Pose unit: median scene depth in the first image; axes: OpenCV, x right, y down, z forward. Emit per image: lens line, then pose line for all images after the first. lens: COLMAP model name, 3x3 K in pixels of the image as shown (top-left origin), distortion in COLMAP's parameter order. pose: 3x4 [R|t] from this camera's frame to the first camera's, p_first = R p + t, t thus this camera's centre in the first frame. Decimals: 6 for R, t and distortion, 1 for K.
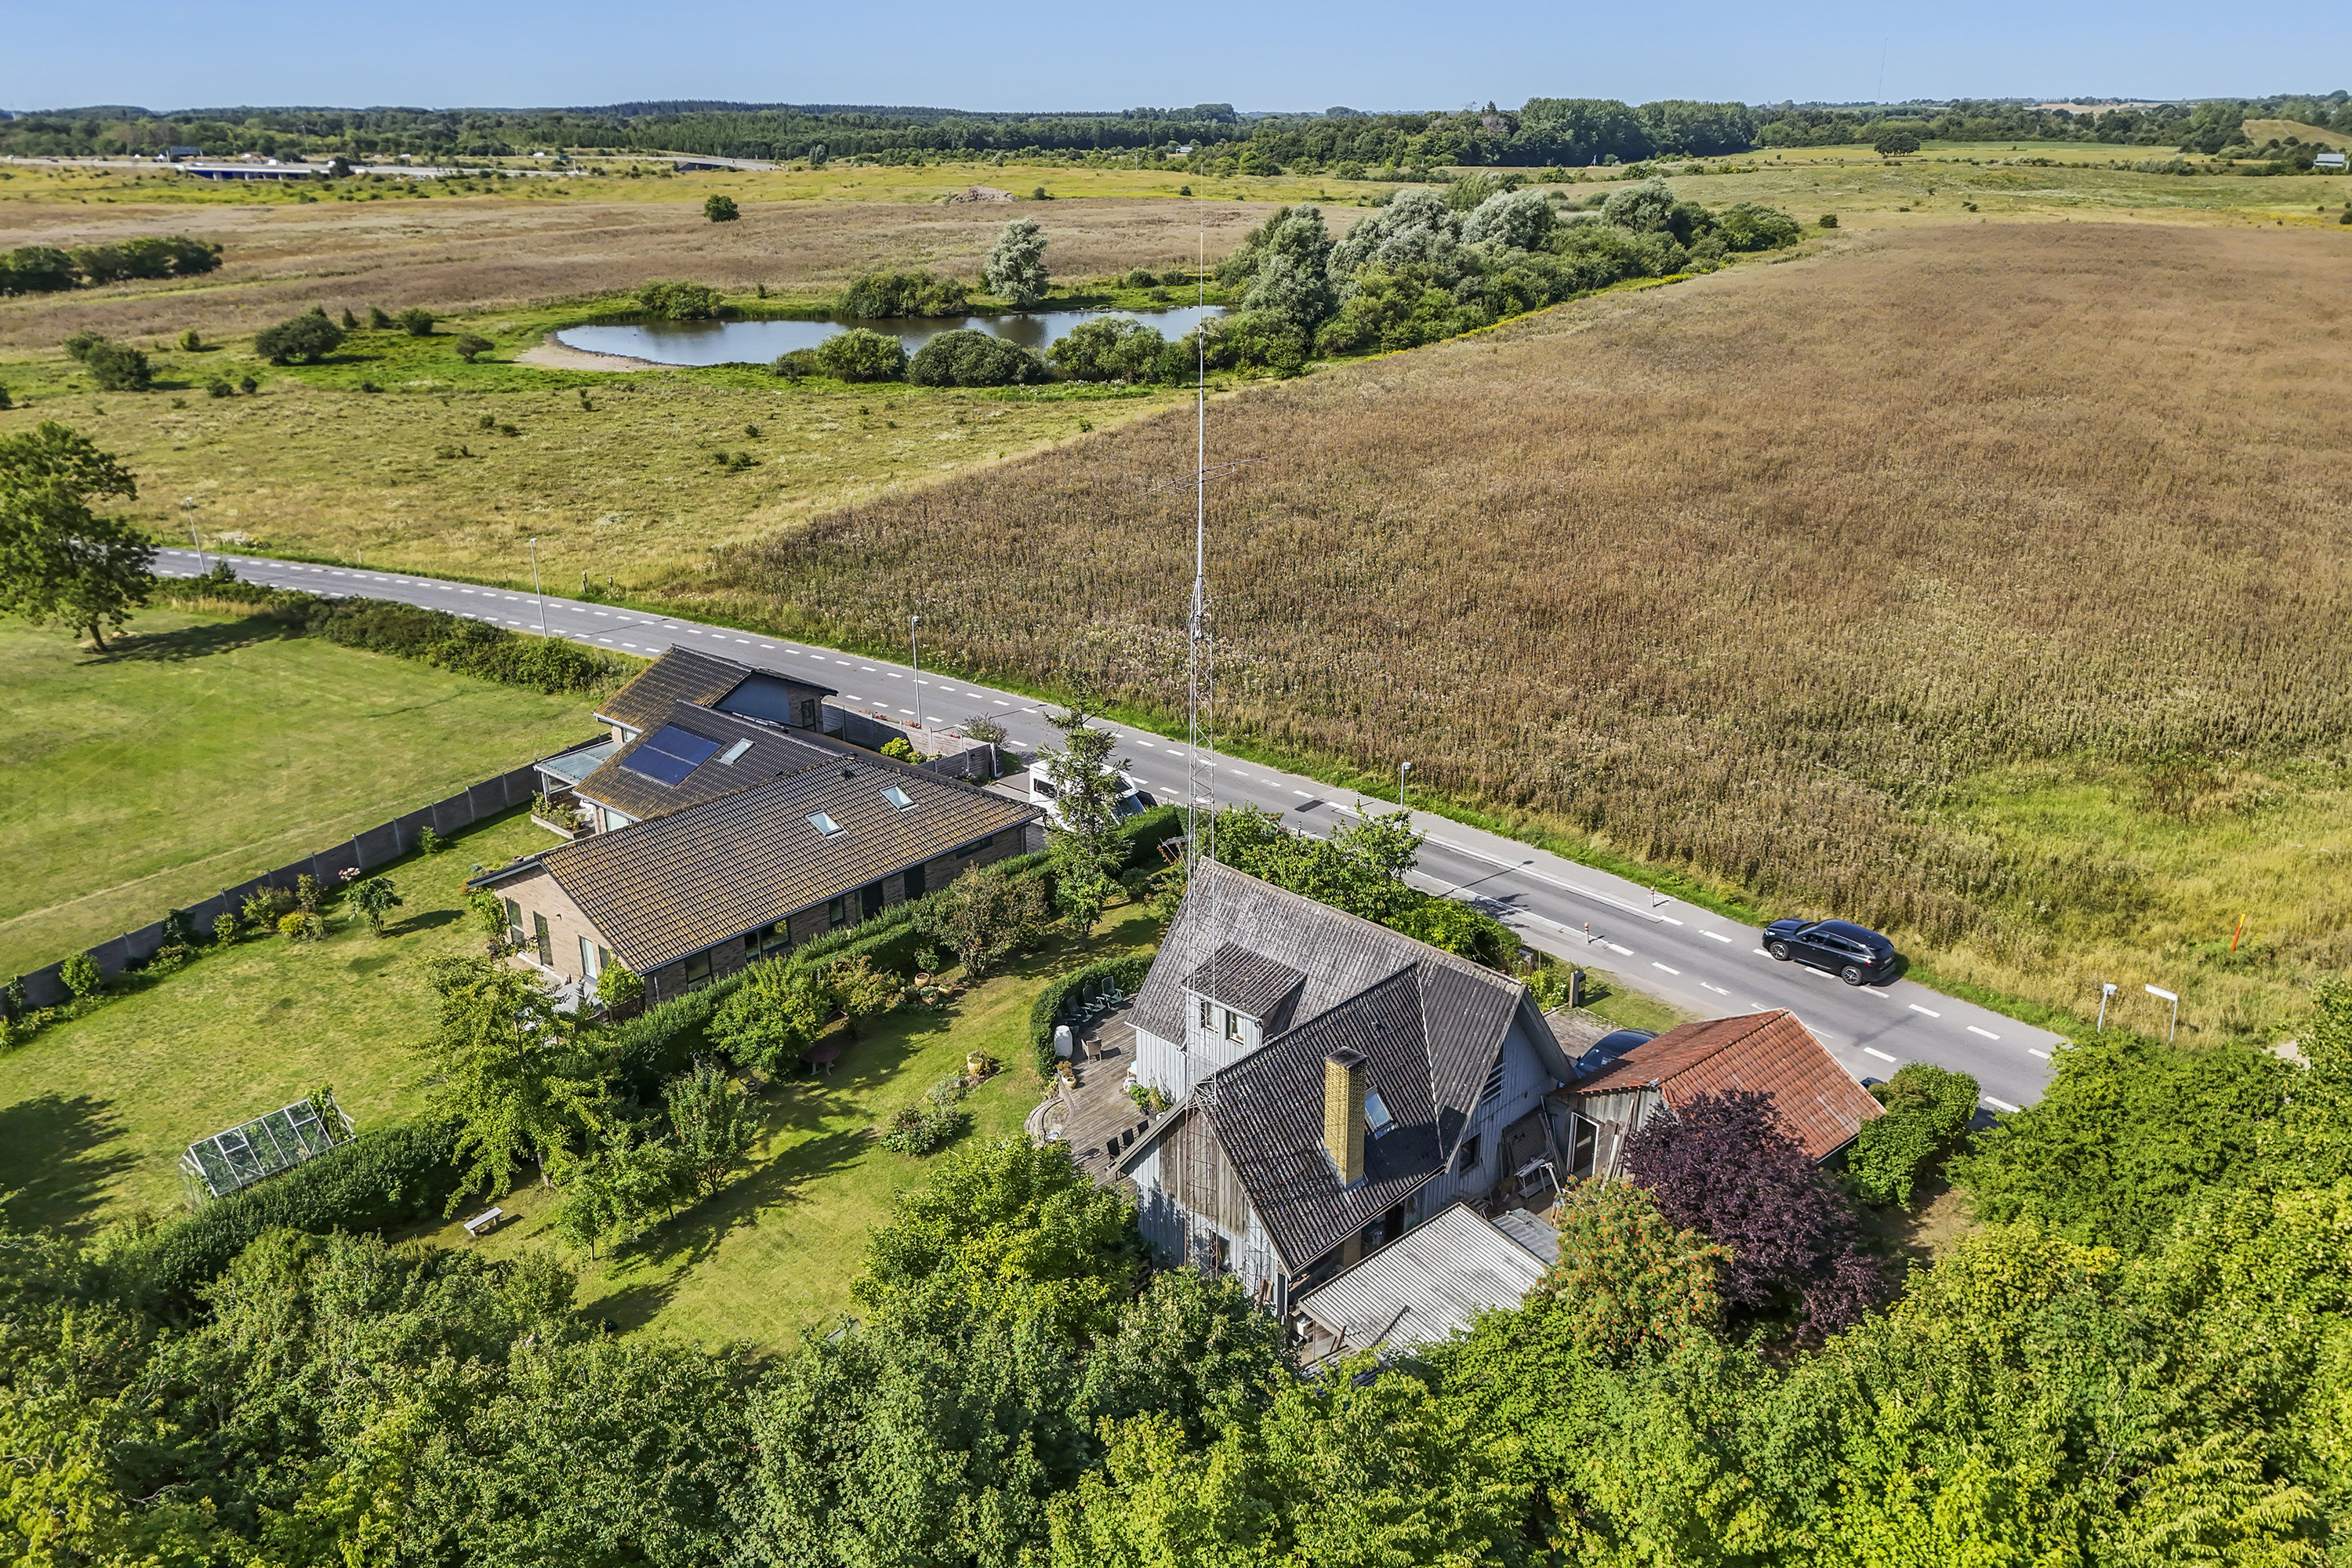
lens RADIAL K [[1716.4, 0, 1176.0], [0, 1716.4, 784.0], [0, 0, 1]] dist [0.056863, -0.048630]
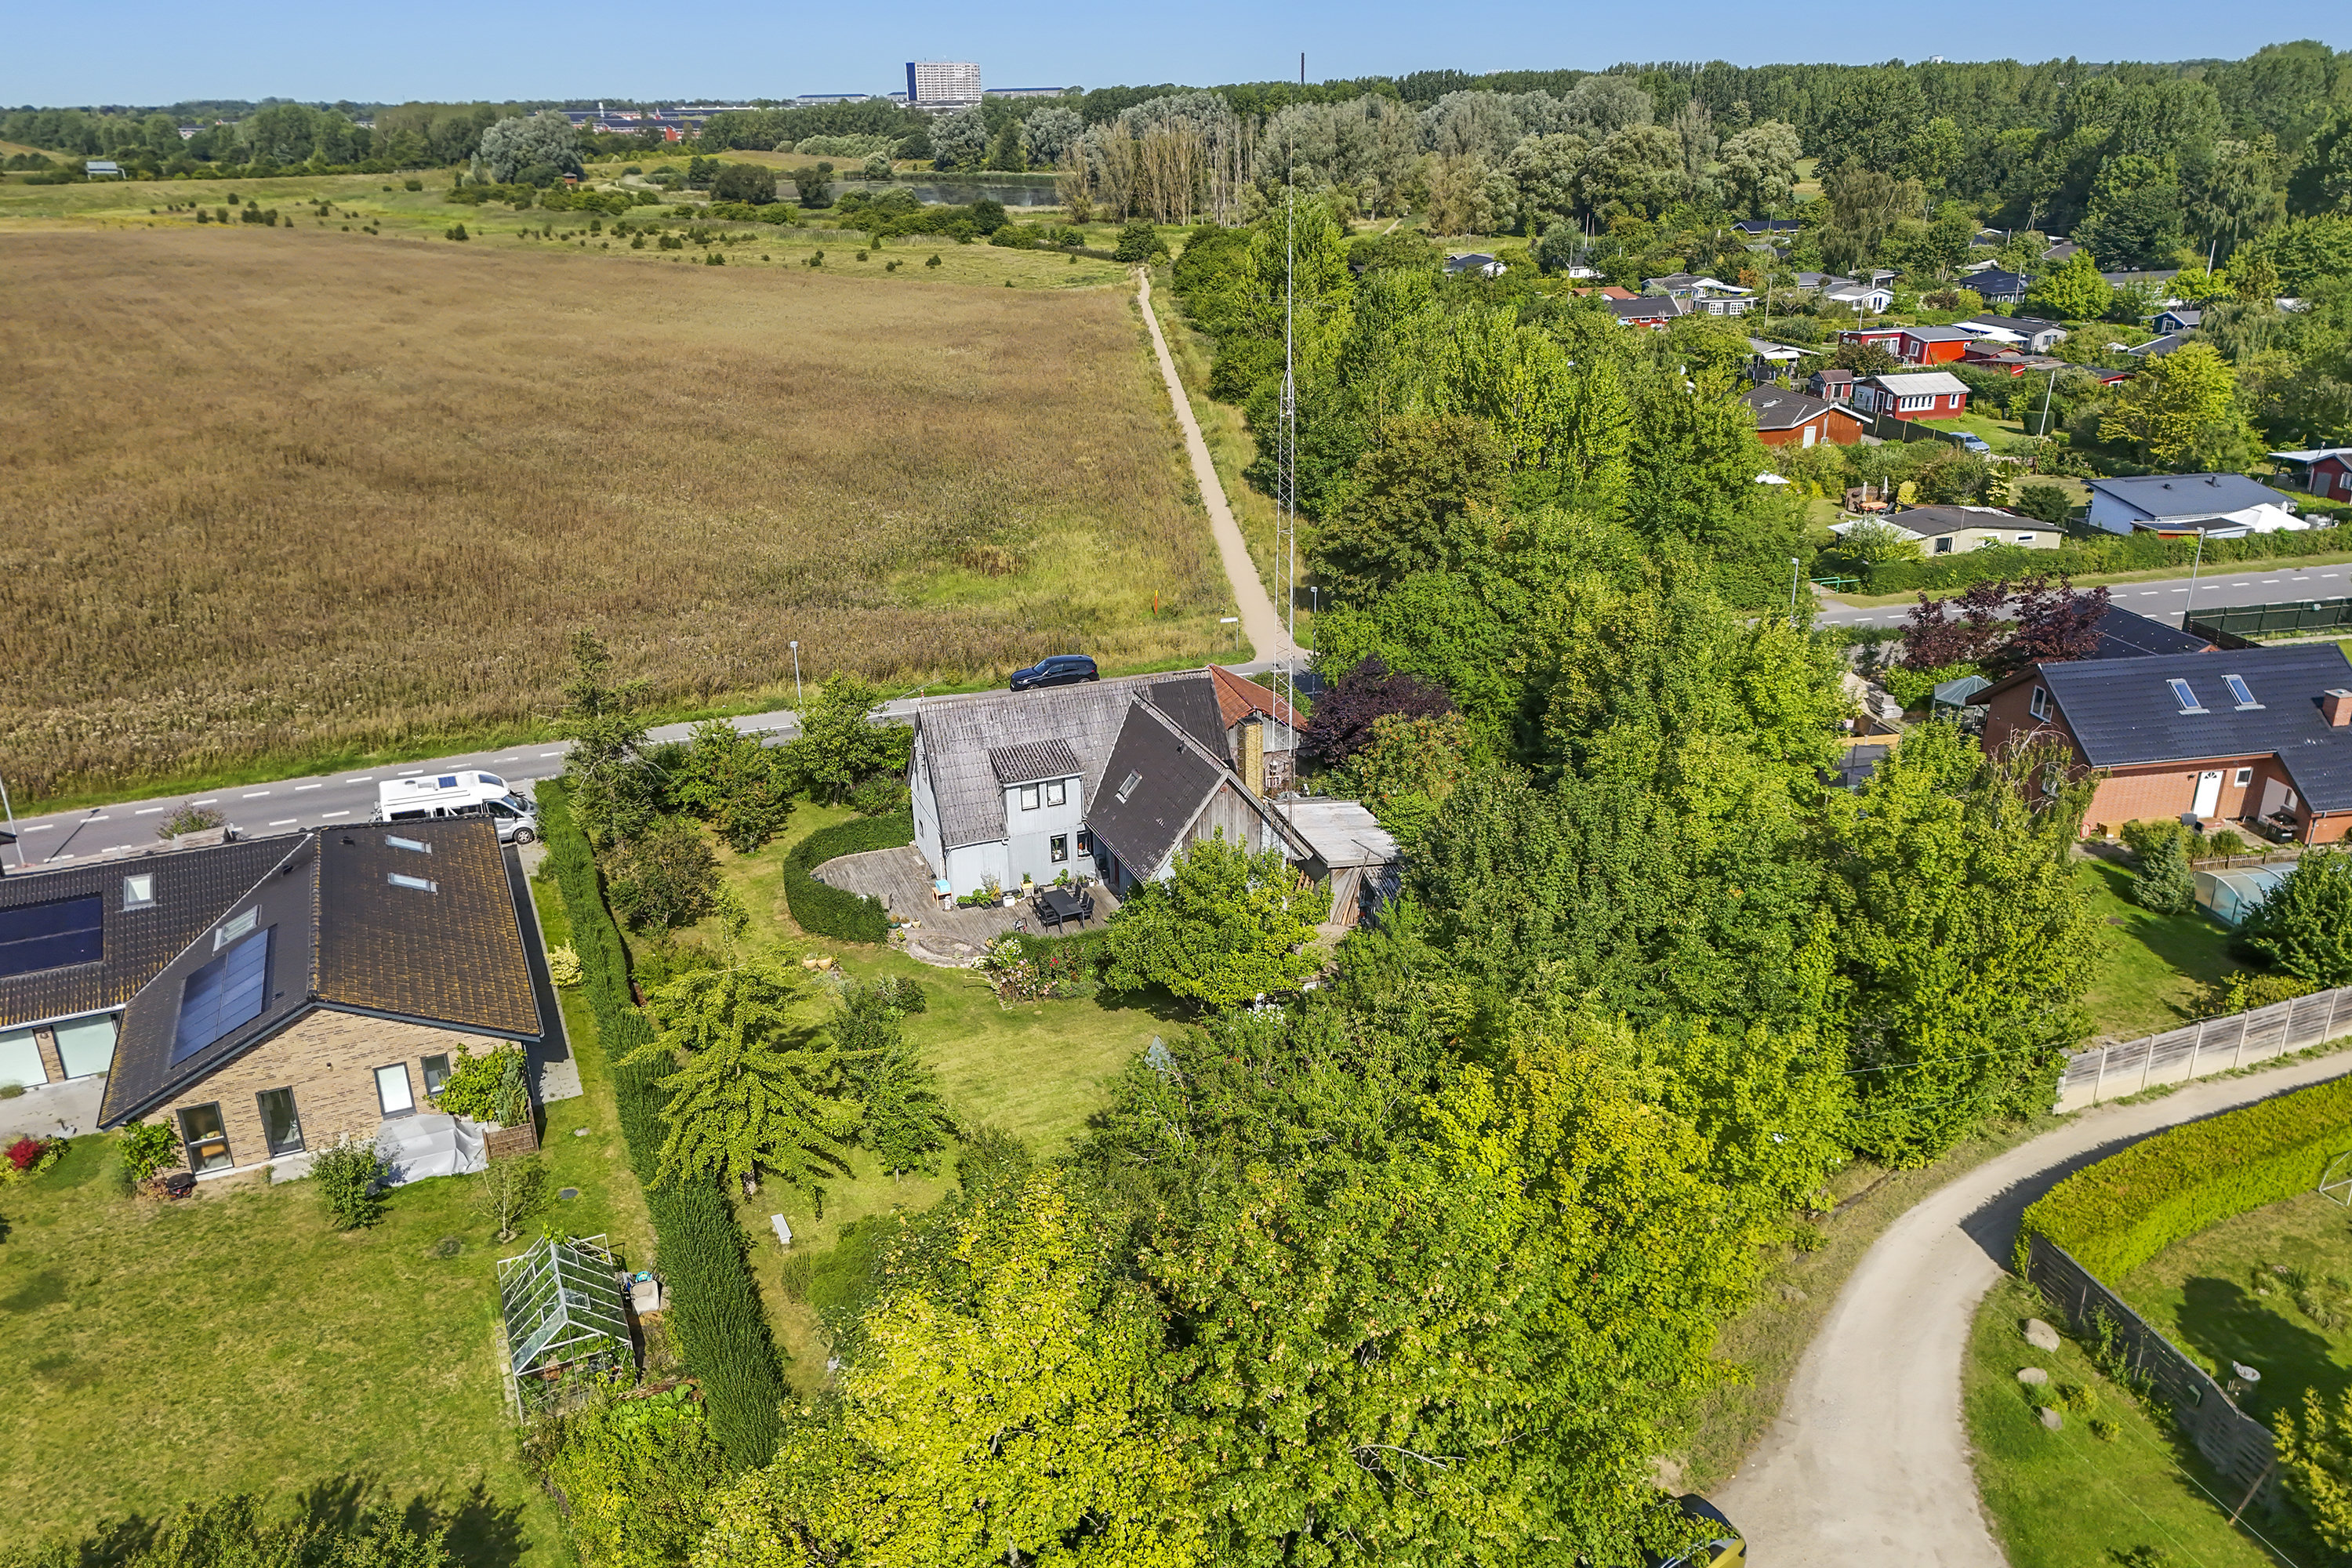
lens RADIAL K [[1716.4, 0, 1176.0], [0, 1716.4, 784.0], [0, 0, 1]] dist [0.056863, -0.048630]
pose [[0.420188, -0.332748, 0.844228, -0.777744], [0.333476, 0.921867, 0.197371, -0.068754], [-0.843941, 0.198597, 0.498321, 0.216940]]
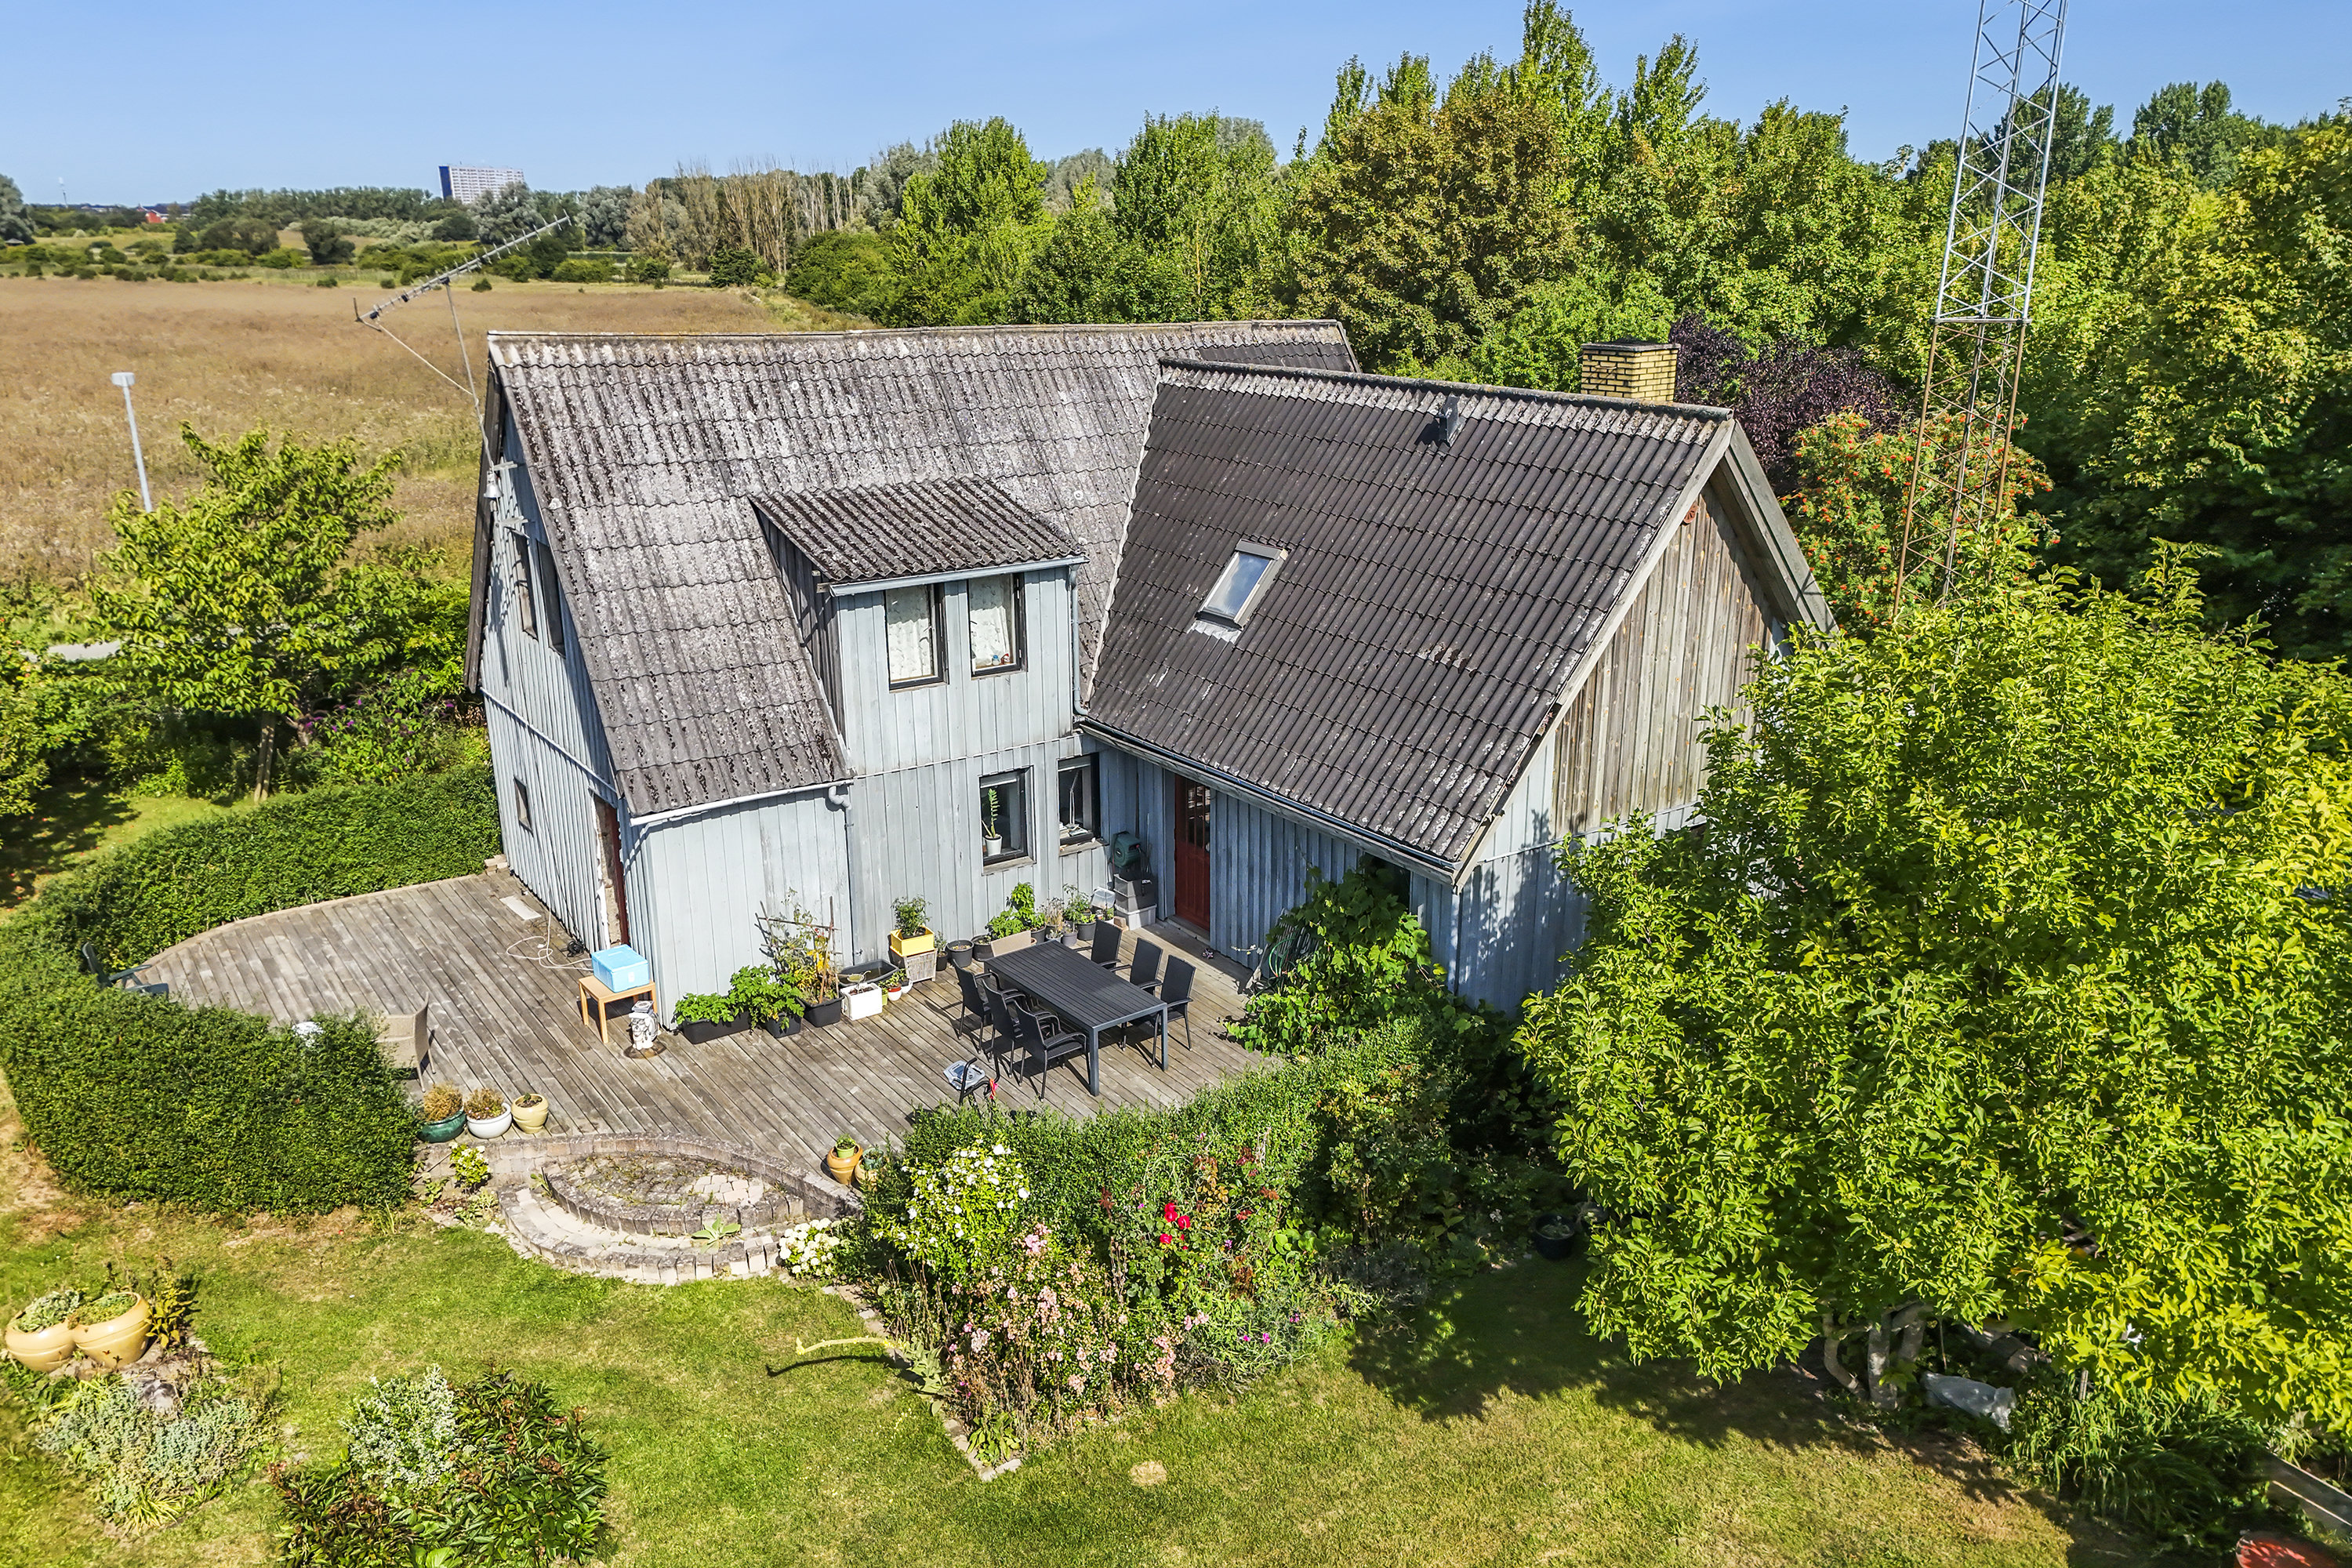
lens RADIAL K [[1716.4, 0, 1176.0], [0, 1716.4, 784.0], [0, 0, 1]] dist [0.056863, -0.048630]
pose [[0.193954, -0.292226, 0.936475, -0.254867], [0.349714, 0.912483, 0.212310, 0.080687], [-0.916560, 0.286320, 0.279175, 0.665542]]
